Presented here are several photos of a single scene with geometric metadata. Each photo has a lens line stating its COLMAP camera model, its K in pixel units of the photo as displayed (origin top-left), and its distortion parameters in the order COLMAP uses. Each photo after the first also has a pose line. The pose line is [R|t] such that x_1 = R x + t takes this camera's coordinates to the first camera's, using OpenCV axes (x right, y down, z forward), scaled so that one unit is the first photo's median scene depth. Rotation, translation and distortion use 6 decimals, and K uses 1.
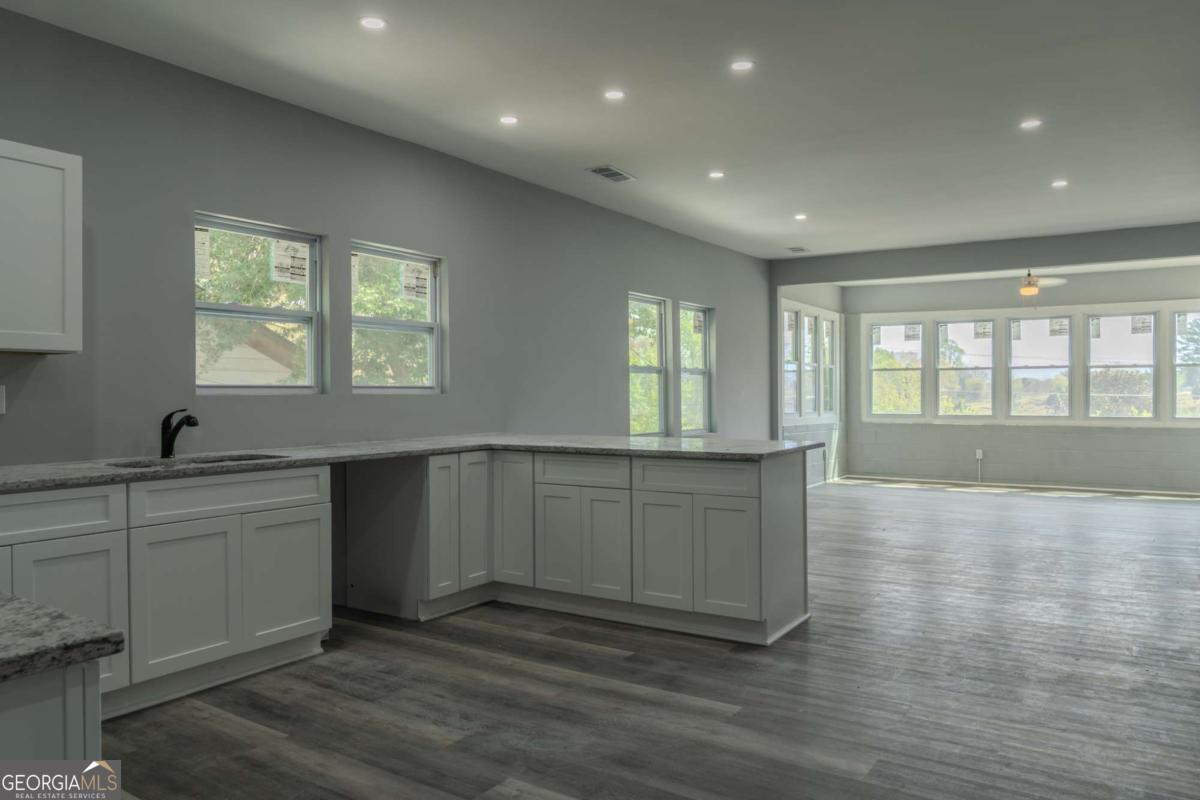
lens RADIAL K [[820.1, 0, 581.6], [0, 820.1, 391.6], [0, 0, 1]] dist [-0.024388, 0.004211]
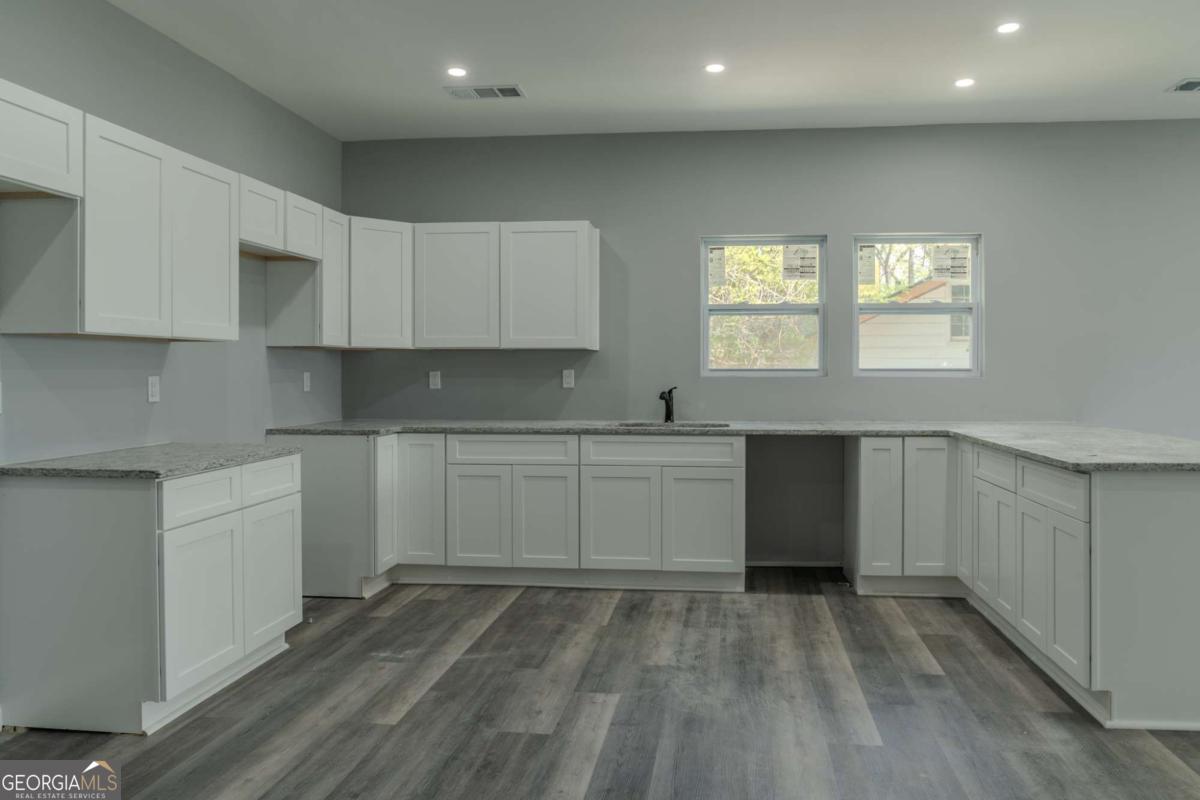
lens RADIAL K [[820.1, 0, 667.1], [0, 820.1, 375.5], [0, 0, 1]] dist [-0.024388, 0.004211]
pose [[0.496283, 0.007642, -0.868127, 0.690540], [-0.001998, 0.999969, 0.007660, -0.007862], [0.868158, -0.002067, 0.496283, 0.314906]]
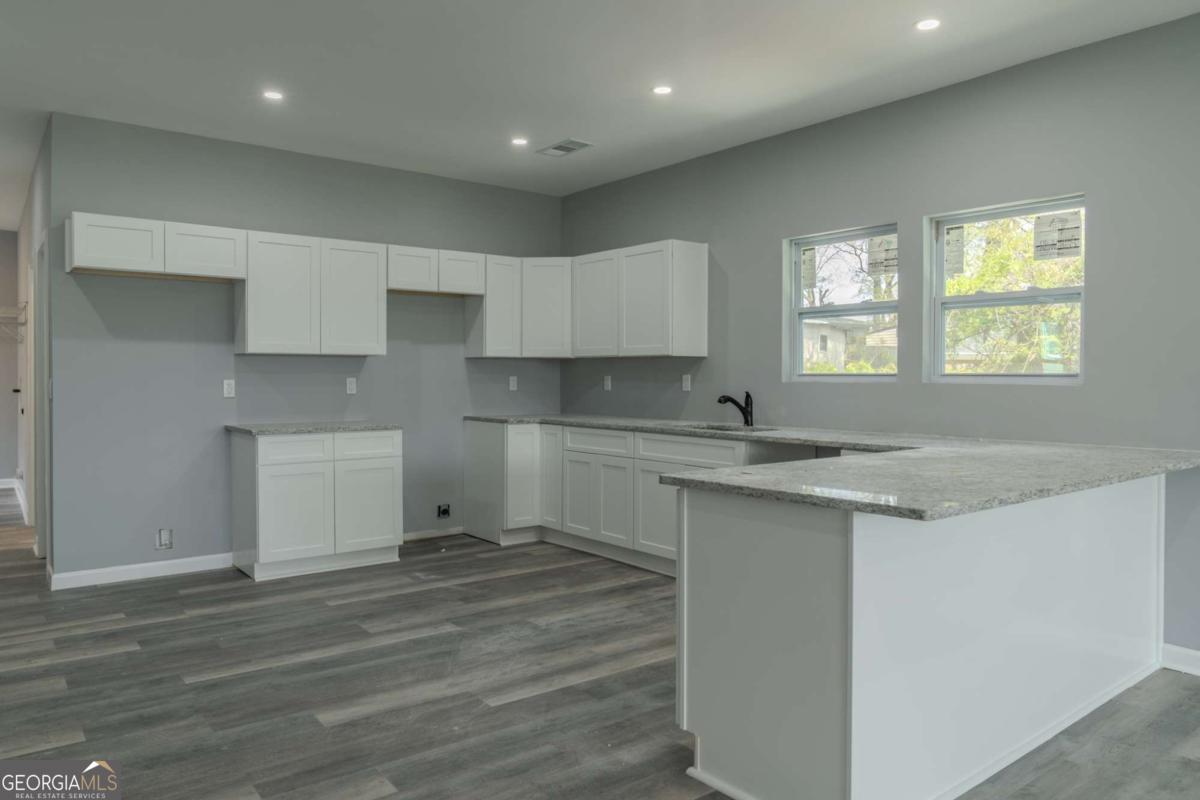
lens RADIAL K [[820.1, 0, 620.4], [0, 820.1, 381.6], [0, 0, 1]] dist [-0.024388, 0.004211]
pose [[-0.275609, 0.008698, -0.961230, 0.908298], [-0.003292, 0.999945, 0.009992, -0.008497], [0.961264, 0.005918, -0.275565, 1.181614]]
